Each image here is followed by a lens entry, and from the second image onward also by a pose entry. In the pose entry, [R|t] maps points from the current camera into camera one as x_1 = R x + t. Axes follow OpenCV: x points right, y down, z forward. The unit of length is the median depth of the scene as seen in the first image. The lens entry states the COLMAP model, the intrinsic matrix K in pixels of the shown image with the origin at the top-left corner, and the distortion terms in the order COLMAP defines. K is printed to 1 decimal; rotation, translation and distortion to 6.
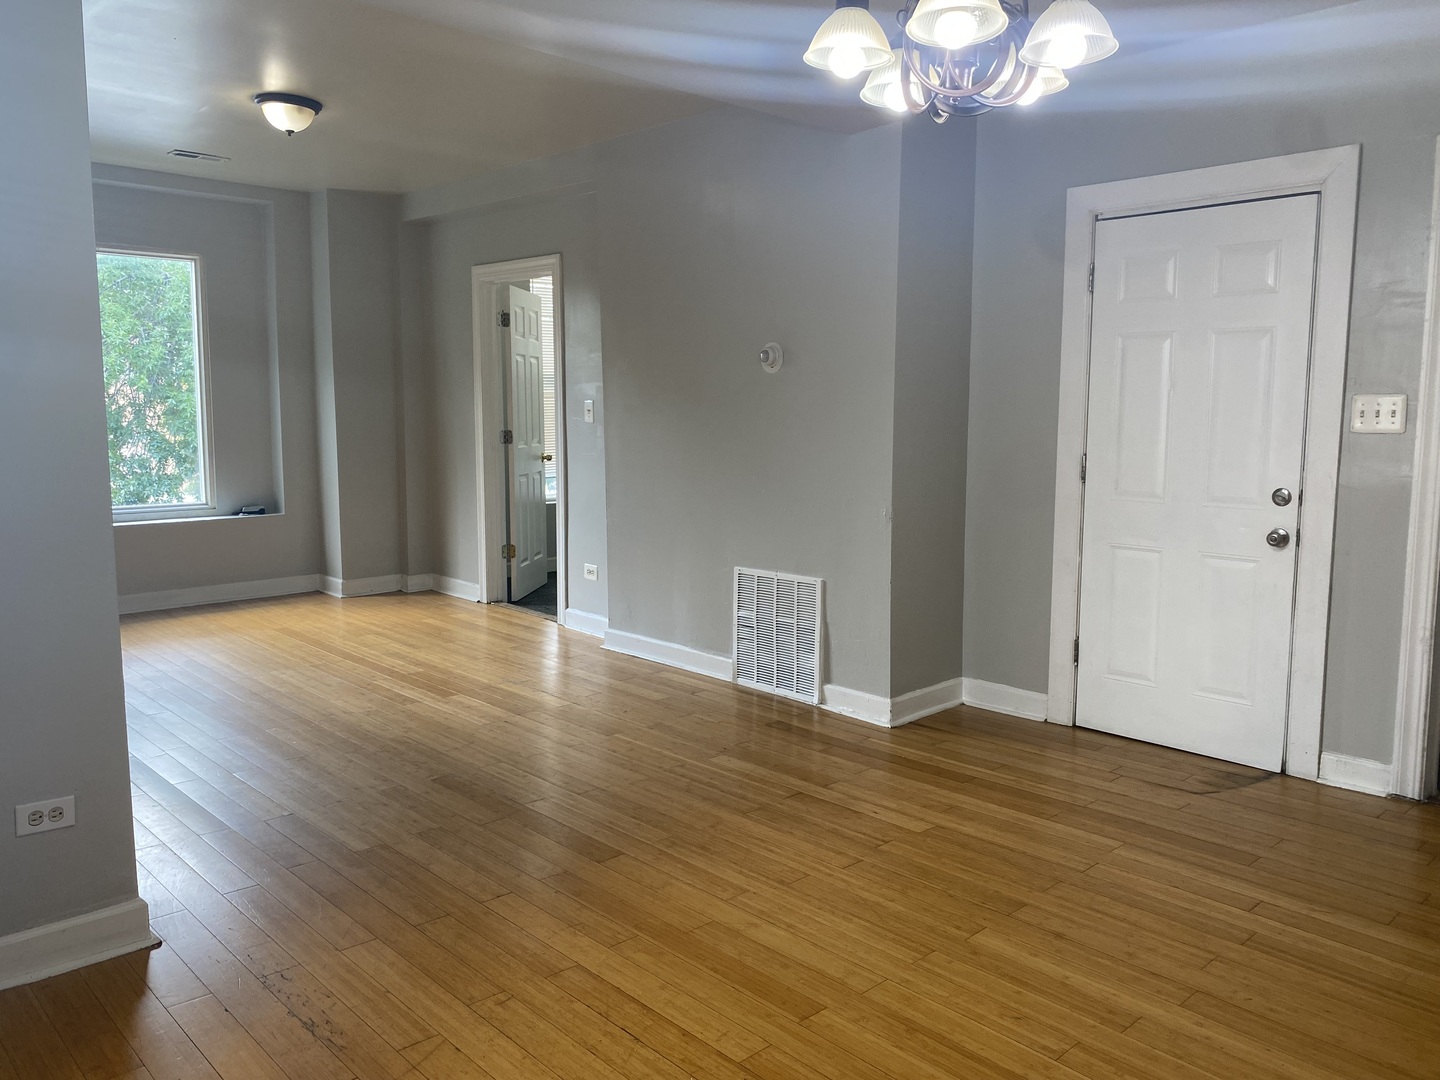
lens RADIAL K [[1110.7, 0, 716.2], [0, 1110.7, 530.4], [0, 0, 1]] dist [0.066030, -0.072827]
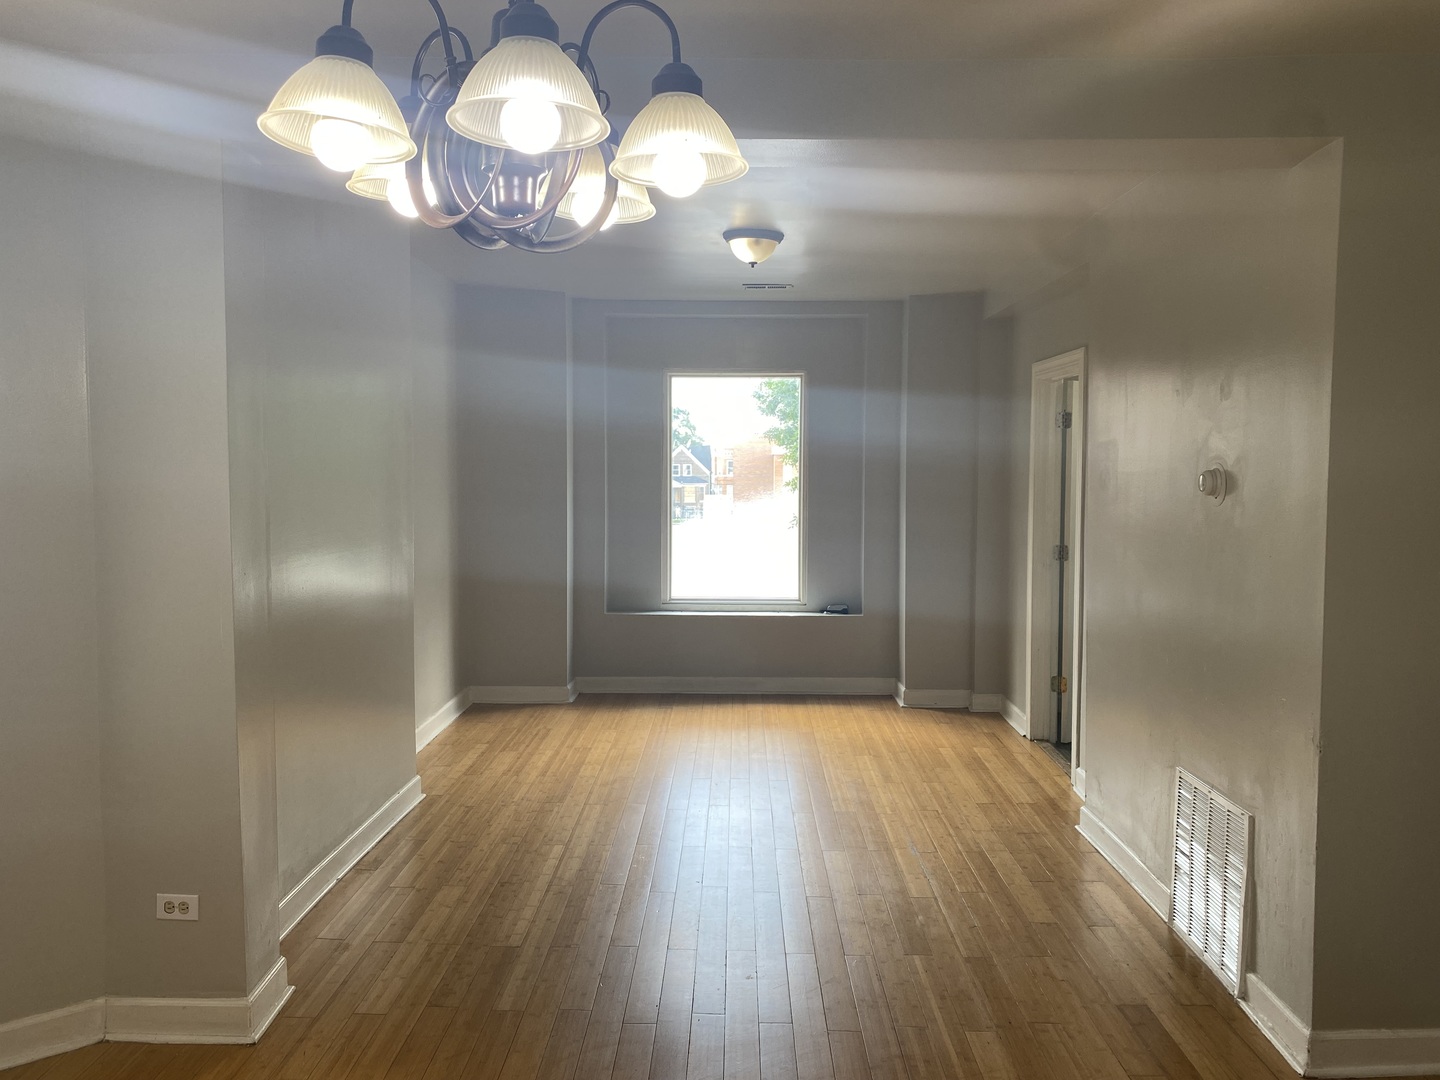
lens RADIAL K [[1110.7, 0, 716.2], [0, 1110.7, 530.4], [0, 0, 1]] dist [0.066030, -0.072827]
pose [[0.718374, 0.041461, -0.694421, 0.226755], [-0.081631, 0.996350, -0.024958, -0.058198], [0.690851, 0.074616, 0.719136, 0.184369]]
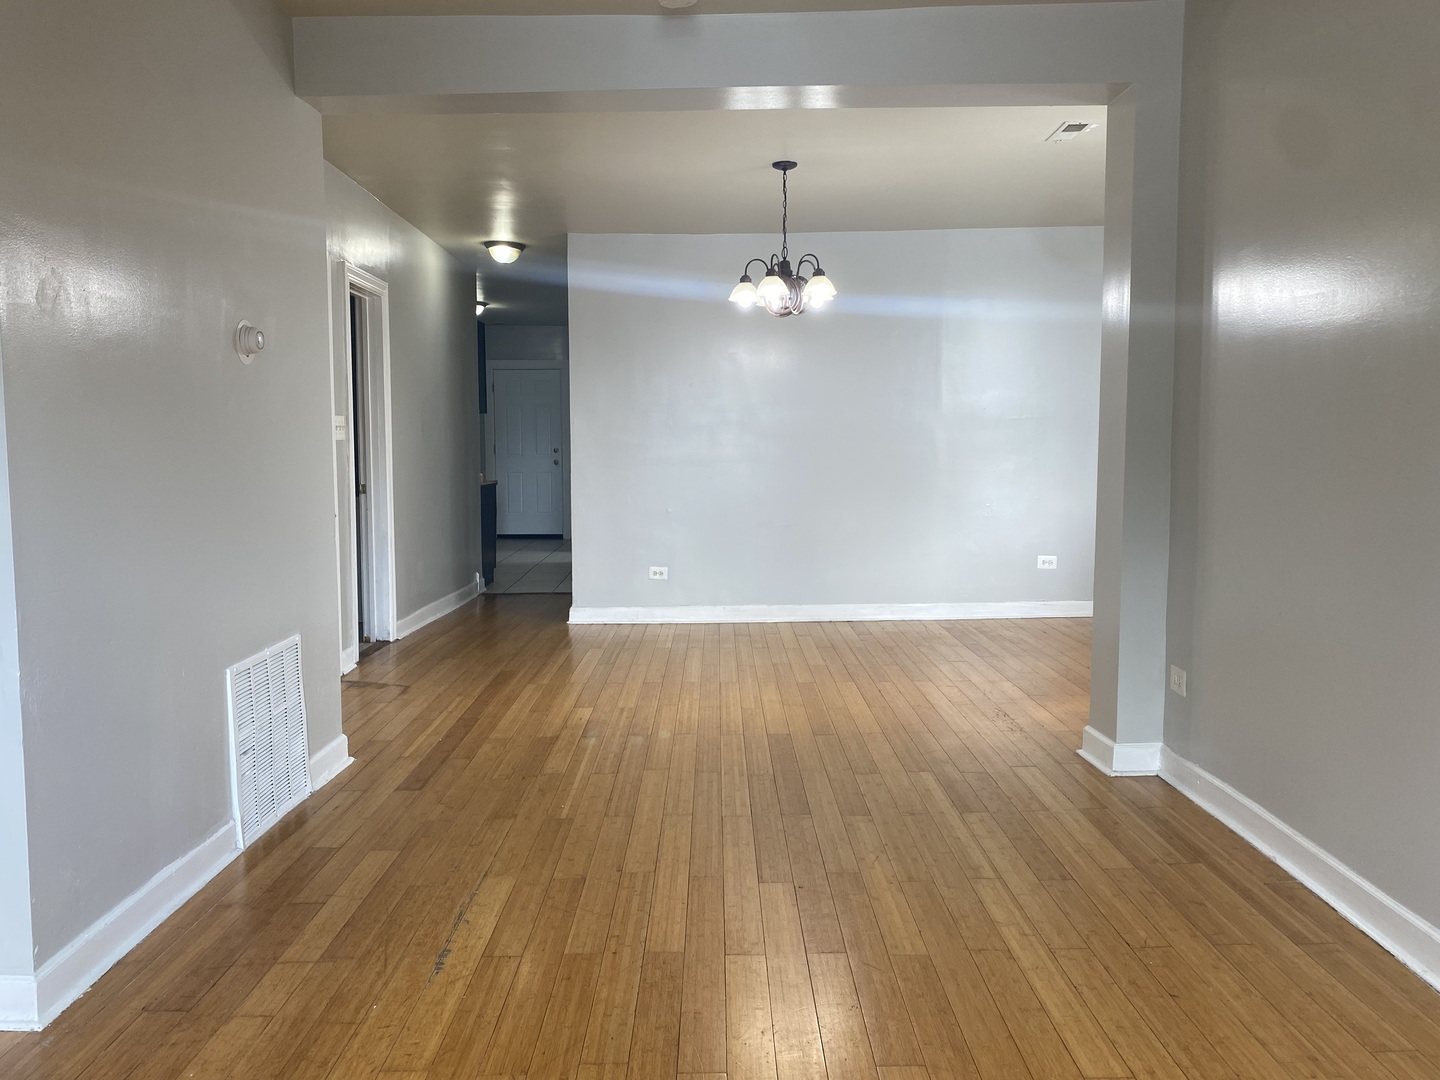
lens RADIAL K [[1110.7, 0, 716.2], [0, 1110.7, 530.4], [0, 0, 1]] dist [0.066030, -0.072827]
pose [[-0.731954, -0.052093, 0.679360, -0.451914], [0.082284, 0.983017, 0.164032, -0.092495], [-0.676367, 0.175964, -0.715237, 0.929840]]
